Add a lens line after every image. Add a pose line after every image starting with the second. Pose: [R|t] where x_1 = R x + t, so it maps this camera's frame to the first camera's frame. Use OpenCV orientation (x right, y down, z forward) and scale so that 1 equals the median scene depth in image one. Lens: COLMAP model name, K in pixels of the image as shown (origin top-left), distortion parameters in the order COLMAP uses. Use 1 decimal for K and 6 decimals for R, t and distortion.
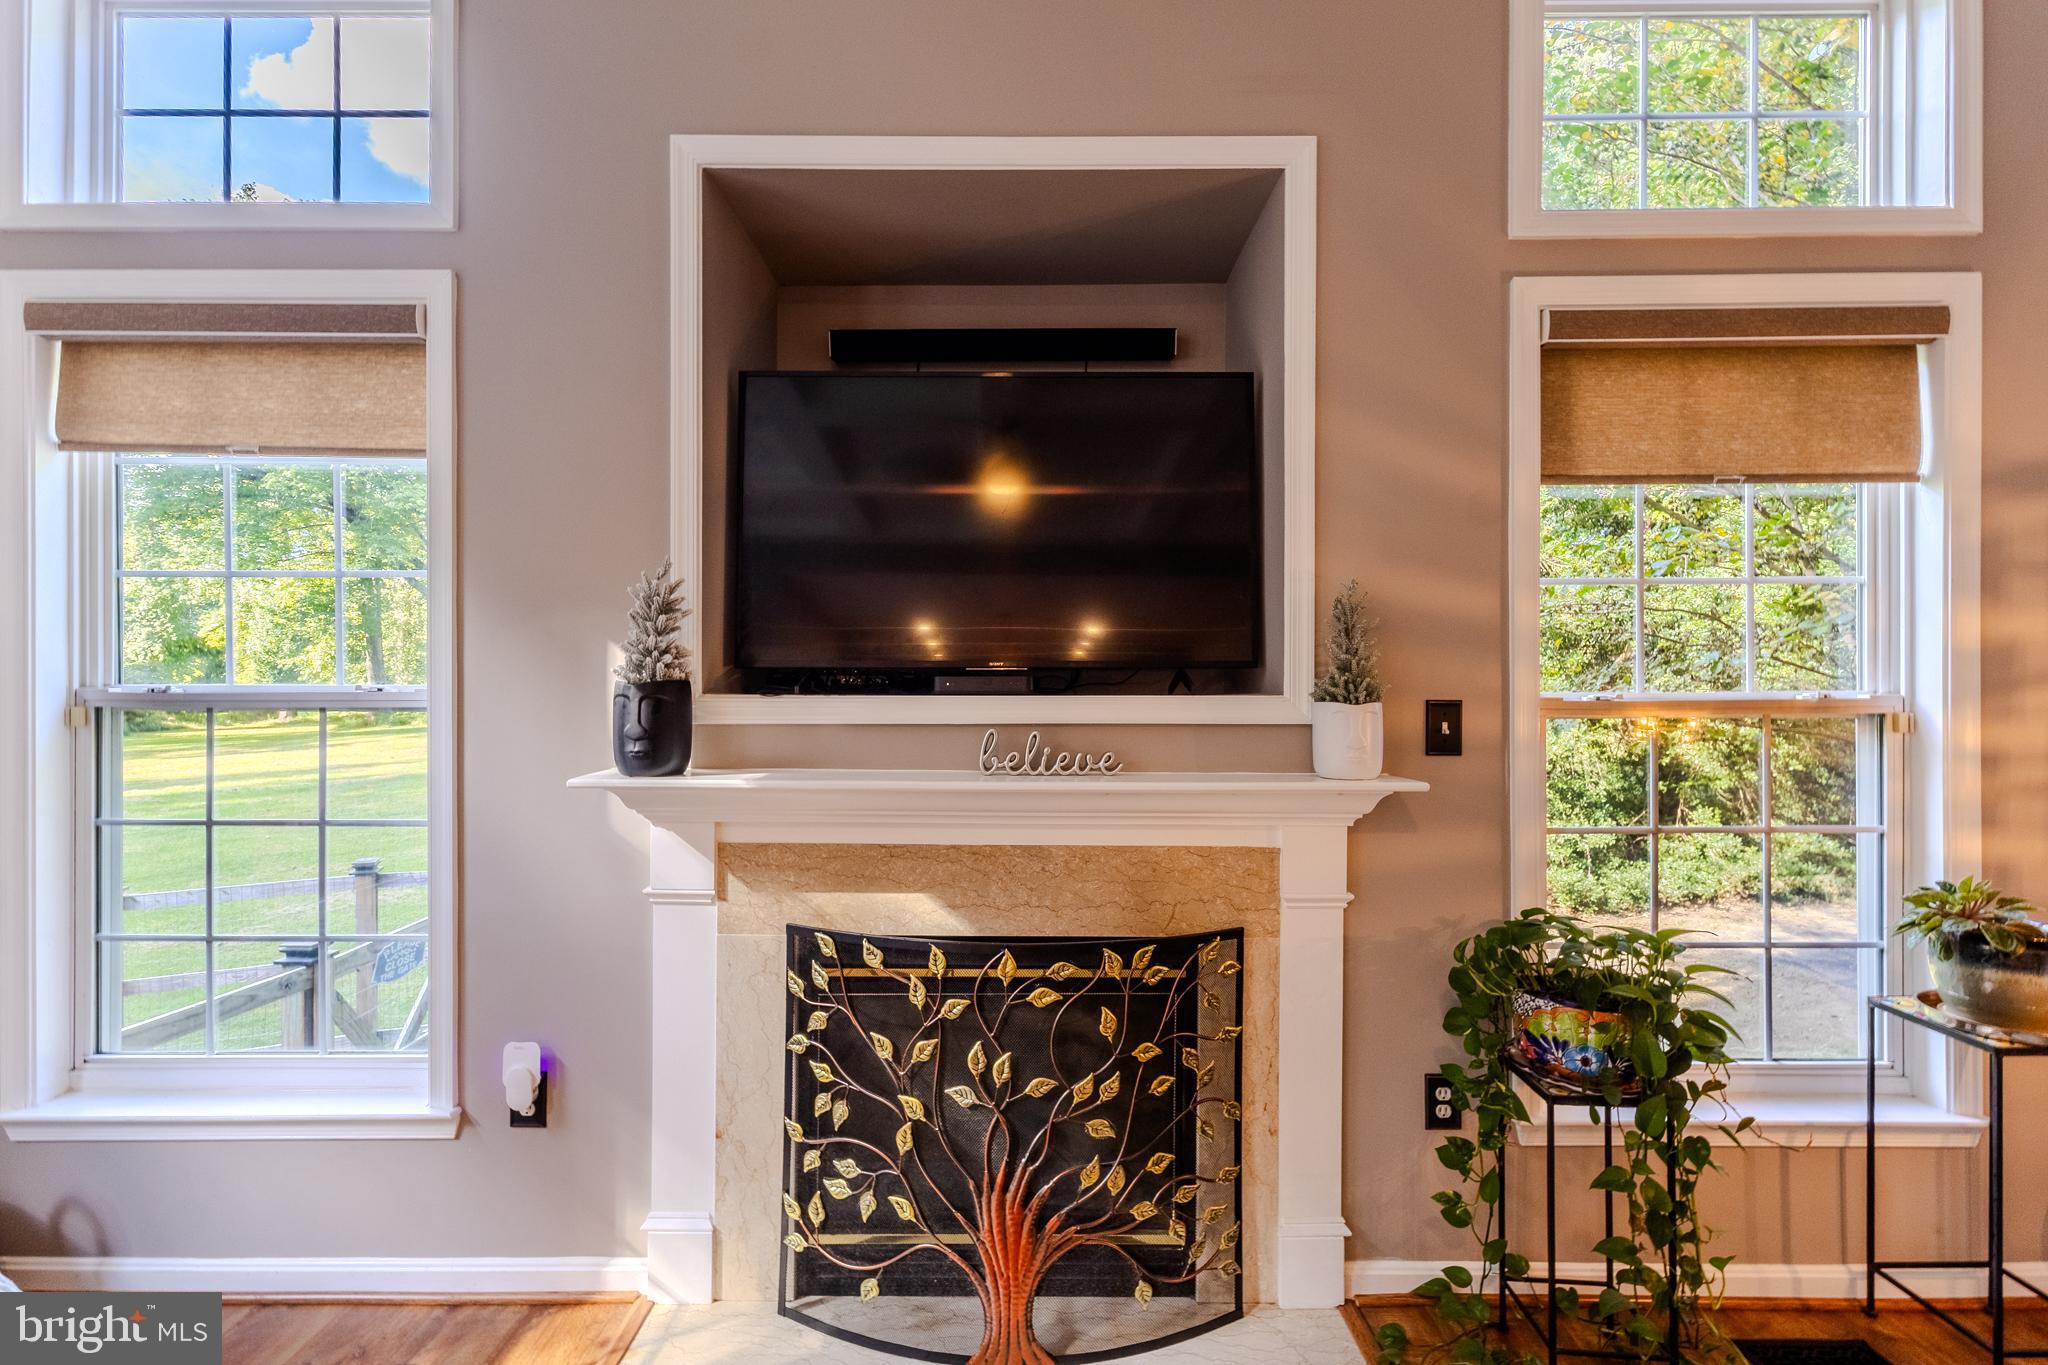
lens RADIAL K [[943.2, 0, 1024.0], [0, 943.2, 682.5], [0, 0, 1]] dist [-0.000558, -0.000030]
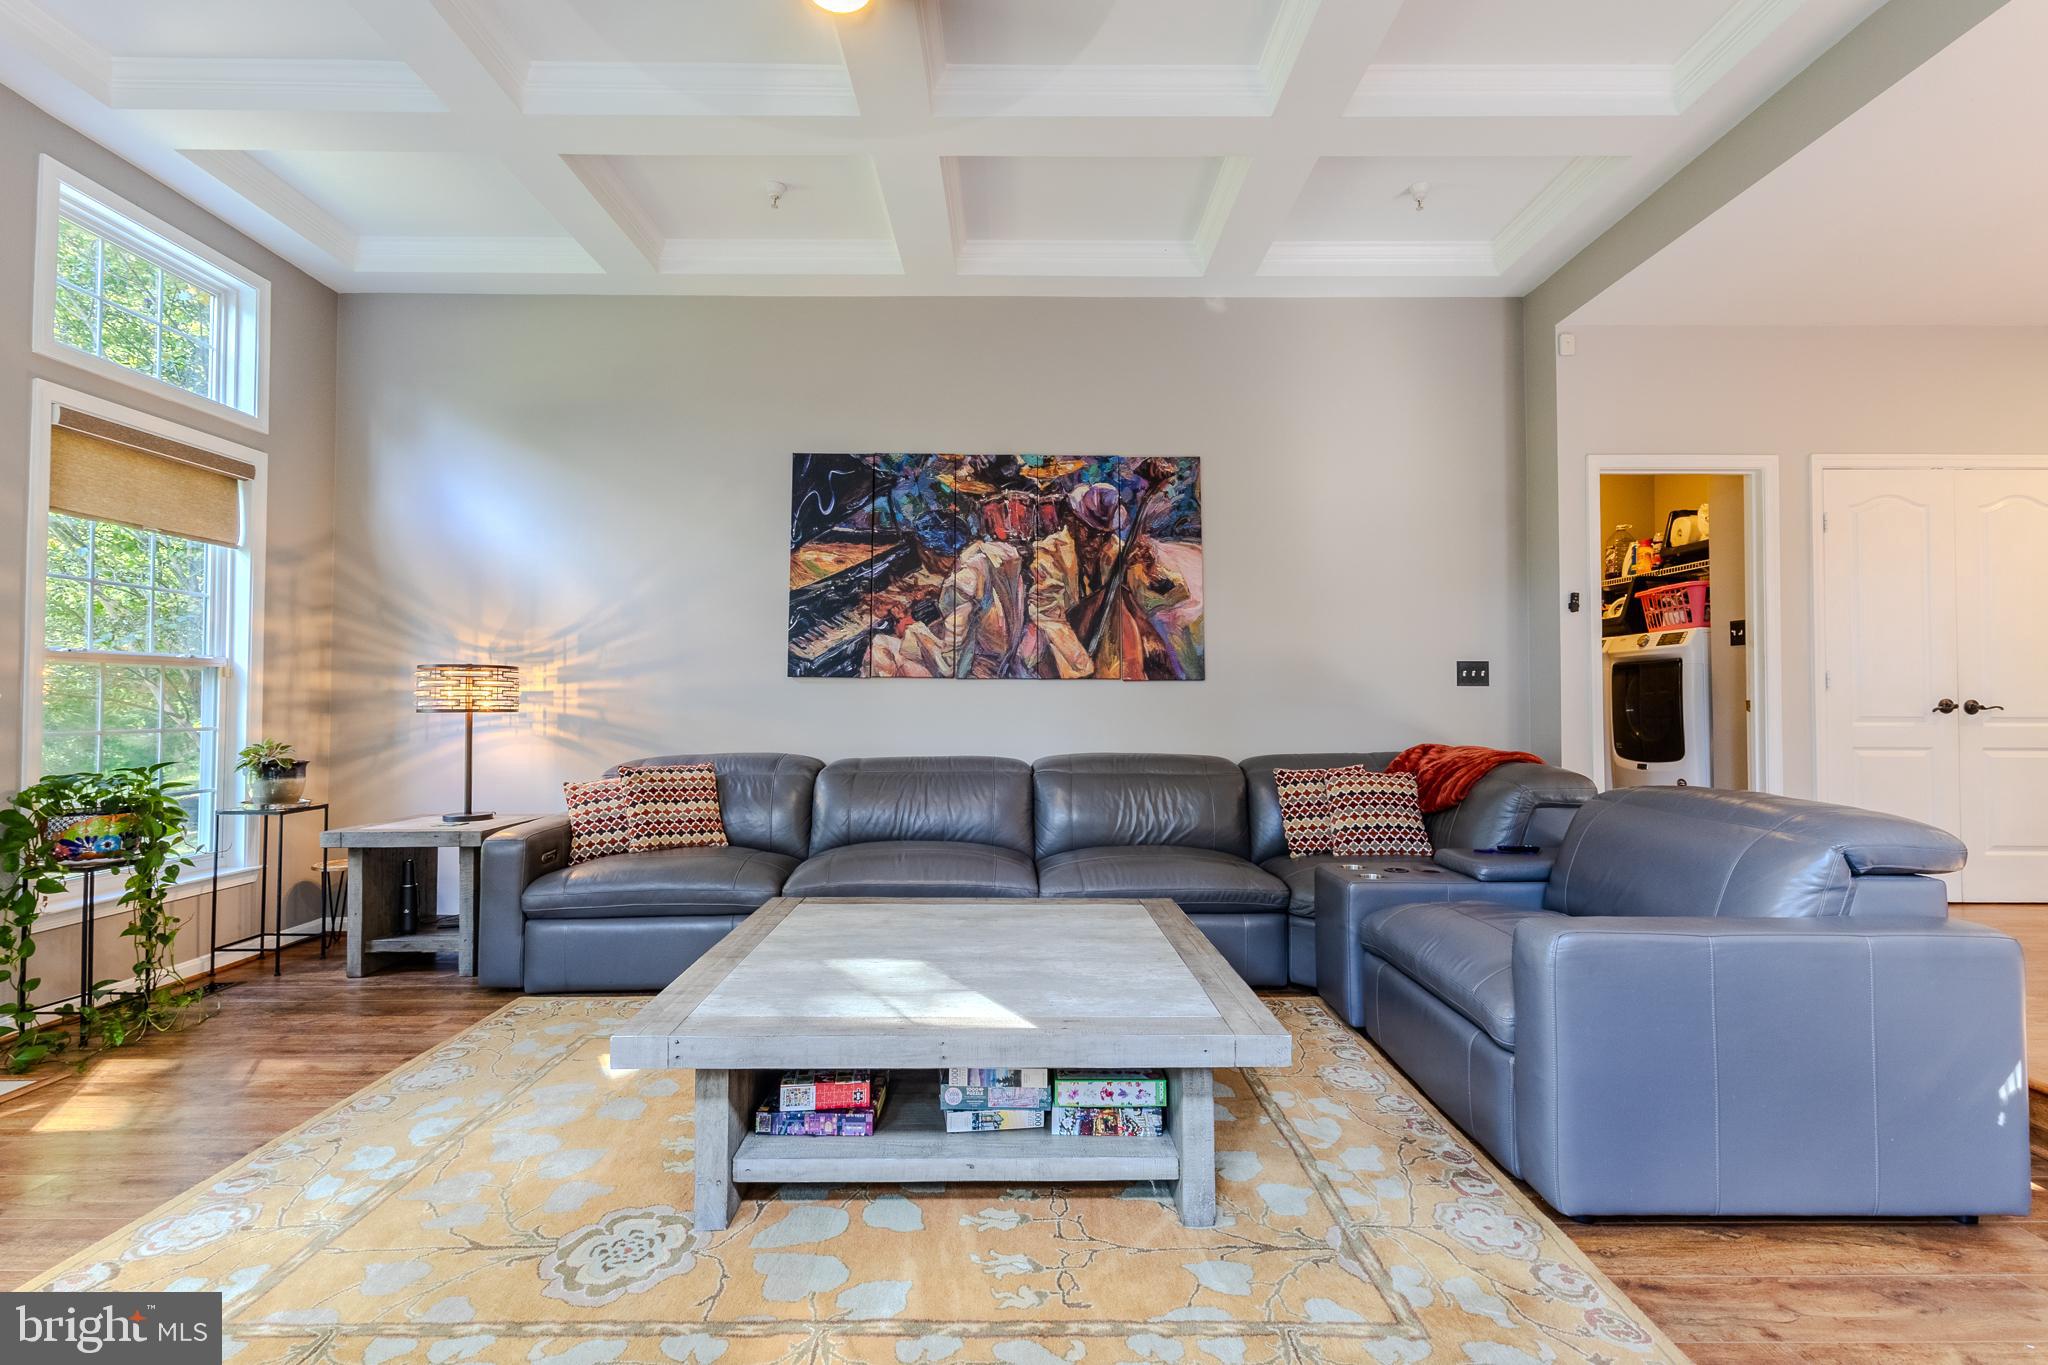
lens RADIAL K [[990.5, 0, 1024.0], [0, 990.5, 682.5], [0, 0, 1]] dist [0.001191, 0.000047]
pose [[-0.004472, 0.027941, 0.999600, -1.131785], [0.000400, 0.999610, -0.027940, 0.125485], [-0.999990, 0.000274, -0.004481, -0.638880]]
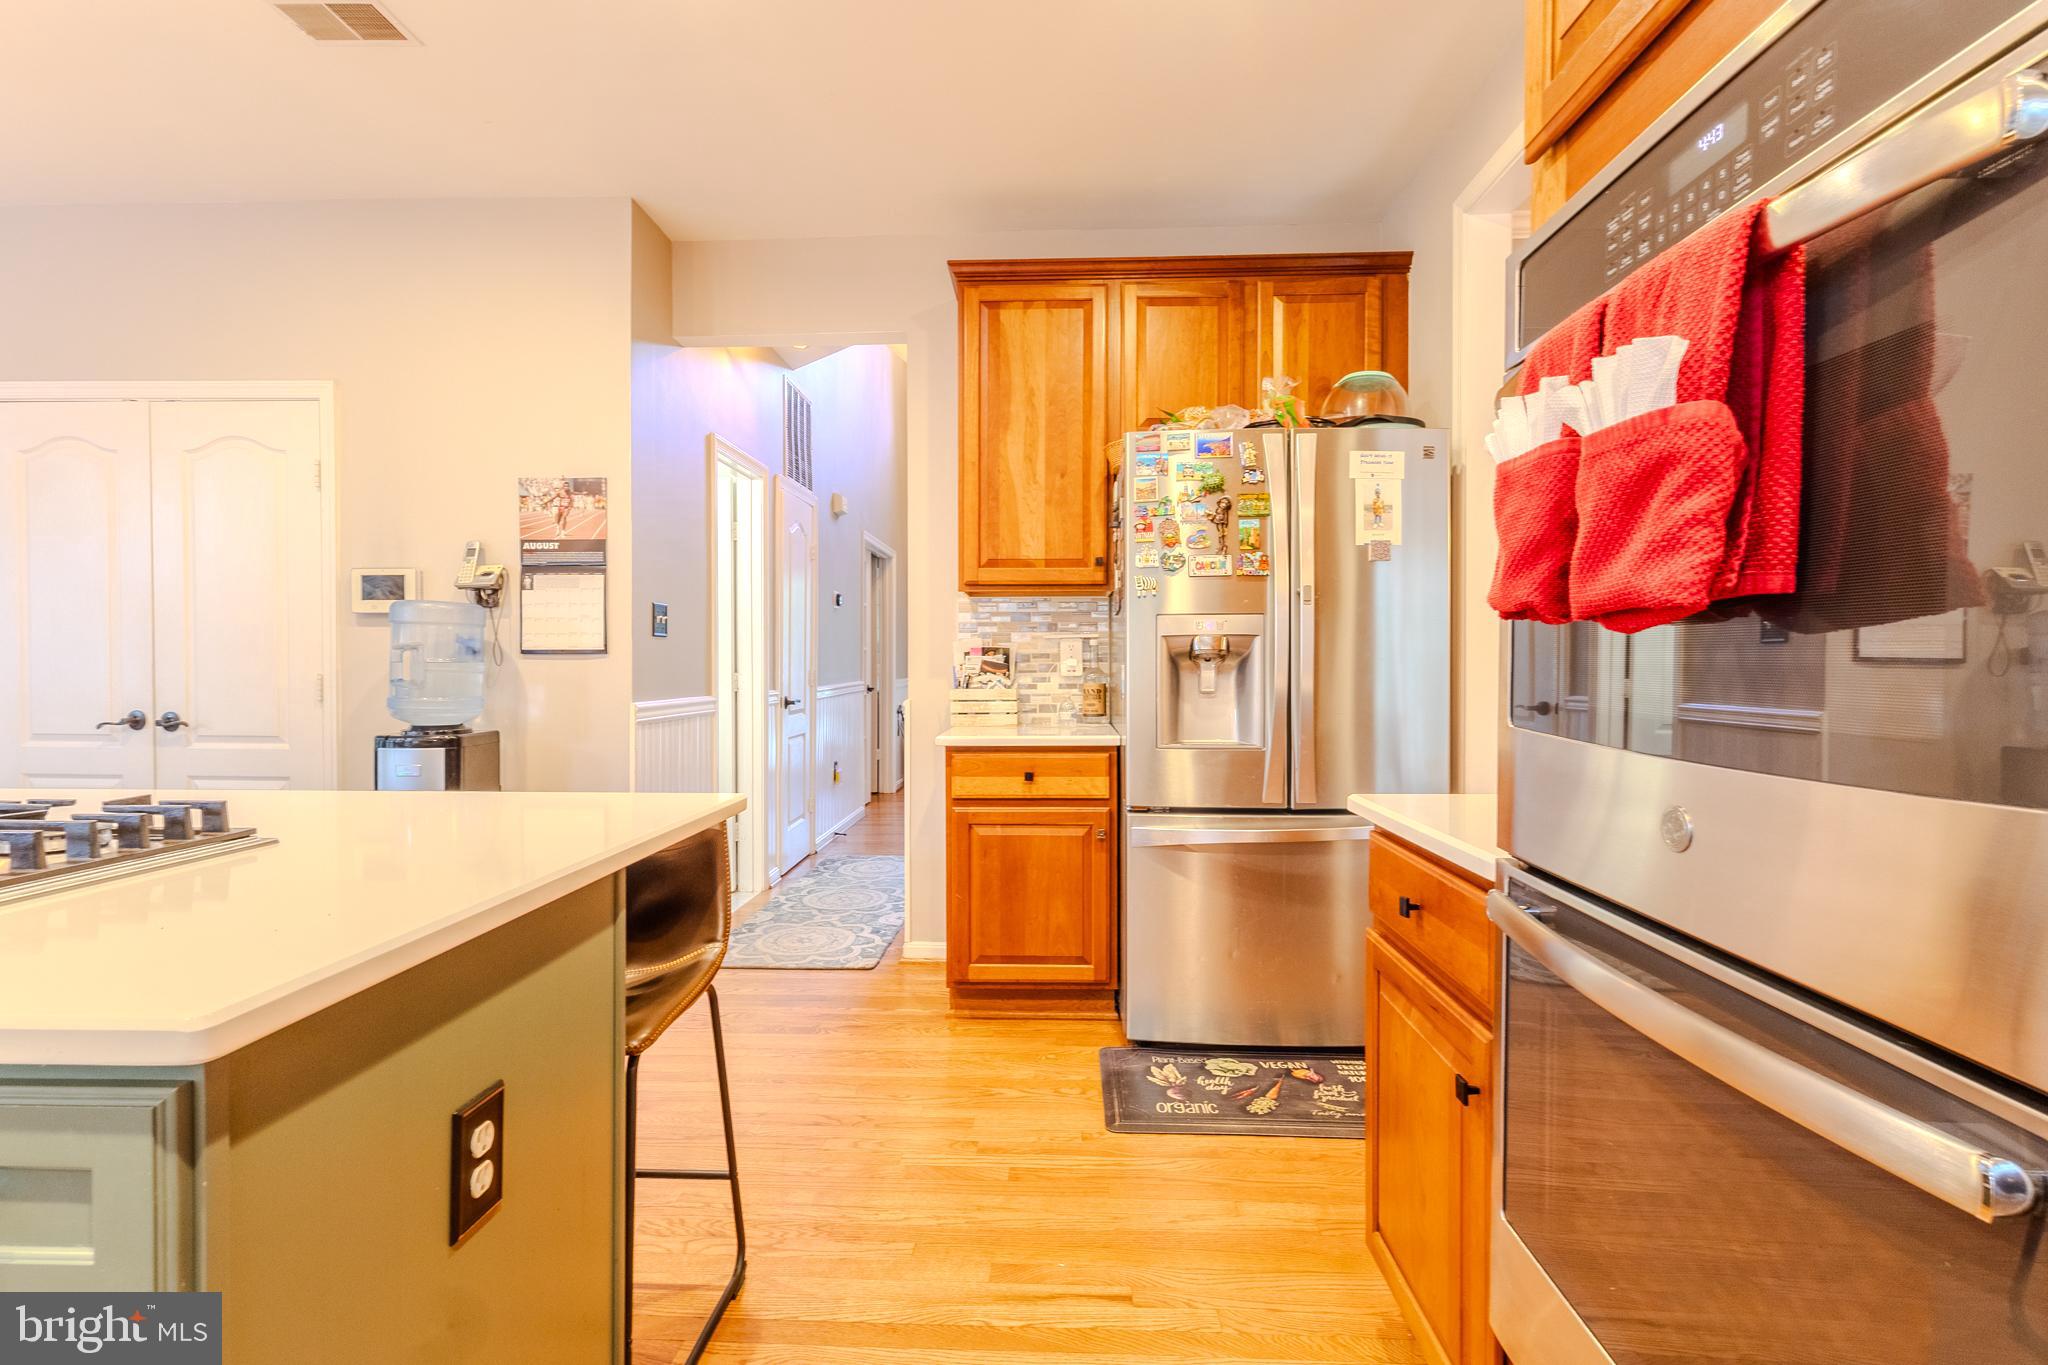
lens RADIAL K [[943.2, 0, 1024.0], [0, 943.2, 682.5], [0, 0, 1]] dist [-0.000558, -0.000030]
pose [[0.036465, -0.015593, 0.999213, -0.443196], [-0.003594, 0.999870, 0.015734, 0.022270], [-0.999328, -0.004165, 0.036404, -4.266995]]
